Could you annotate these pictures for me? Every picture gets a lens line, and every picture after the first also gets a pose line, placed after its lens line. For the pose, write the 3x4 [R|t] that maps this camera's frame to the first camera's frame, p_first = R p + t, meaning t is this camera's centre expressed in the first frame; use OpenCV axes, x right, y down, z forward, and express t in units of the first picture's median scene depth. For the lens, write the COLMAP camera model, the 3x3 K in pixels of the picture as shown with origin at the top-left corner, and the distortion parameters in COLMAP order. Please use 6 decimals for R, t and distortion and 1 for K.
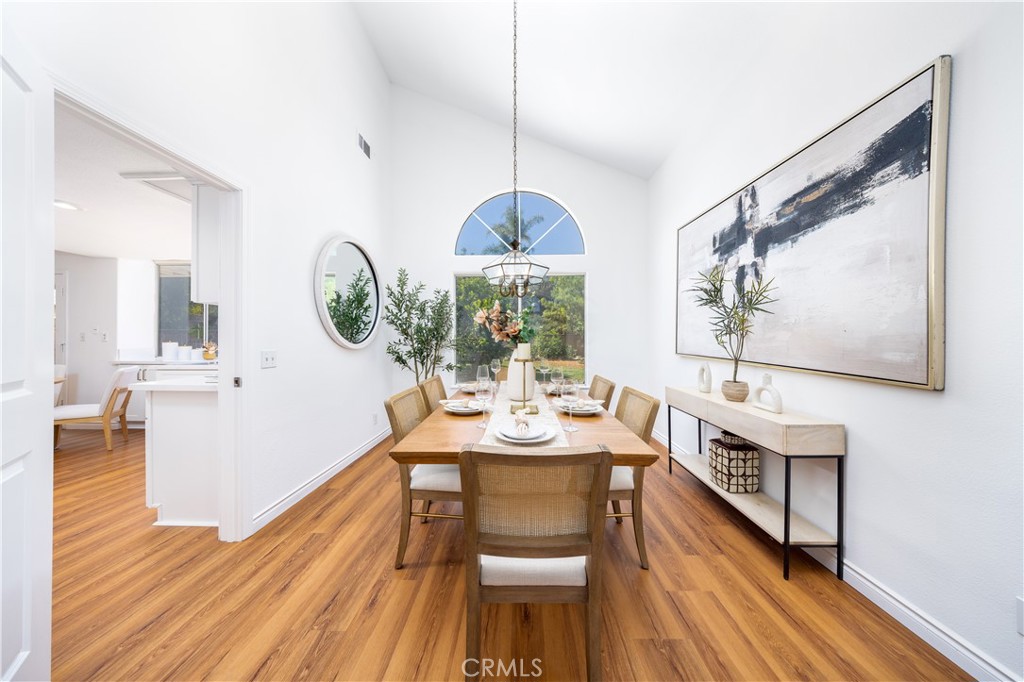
lens RADIAL K [[300.2, 0, 509.9], [0, 300.2, 341.3], [0, 0, 1]] dist [0.000623, -0.000563]
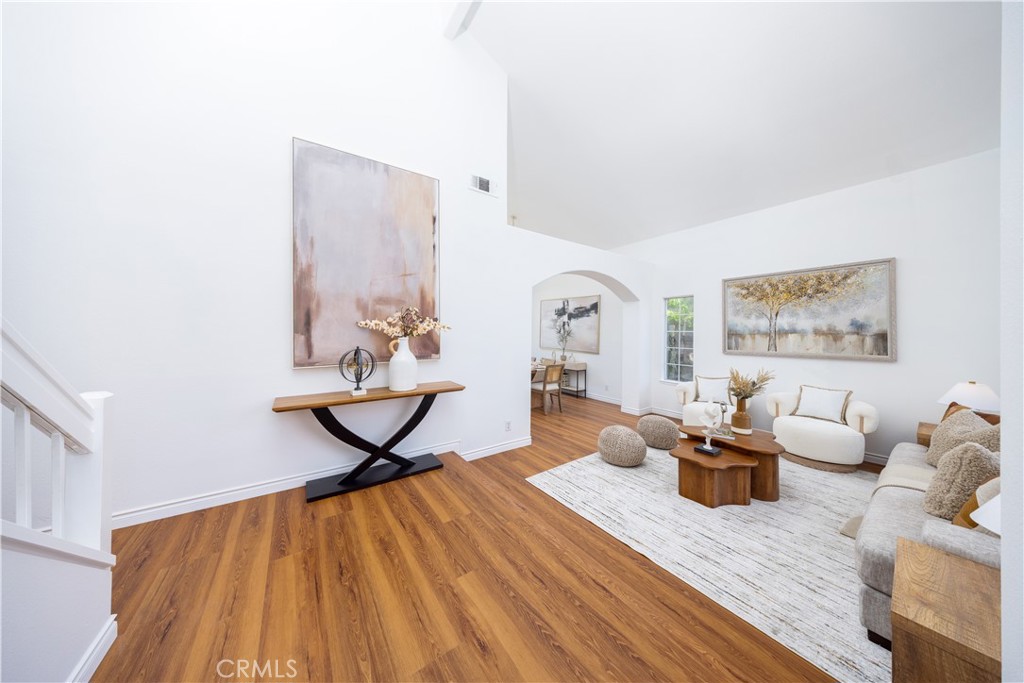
lens RADIAL K [[300.2, 0, 506.0], [0, 300.2, 332.8], [0, 0, 1]] dist [0.000623, -0.000563]
pose [[0.803877, 0.012849, 0.594657, -2.038209], [-0.009529, 0.999917, -0.008725, -0.100923], [-0.594720, 0.001348, 0.803932, -1.535359]]
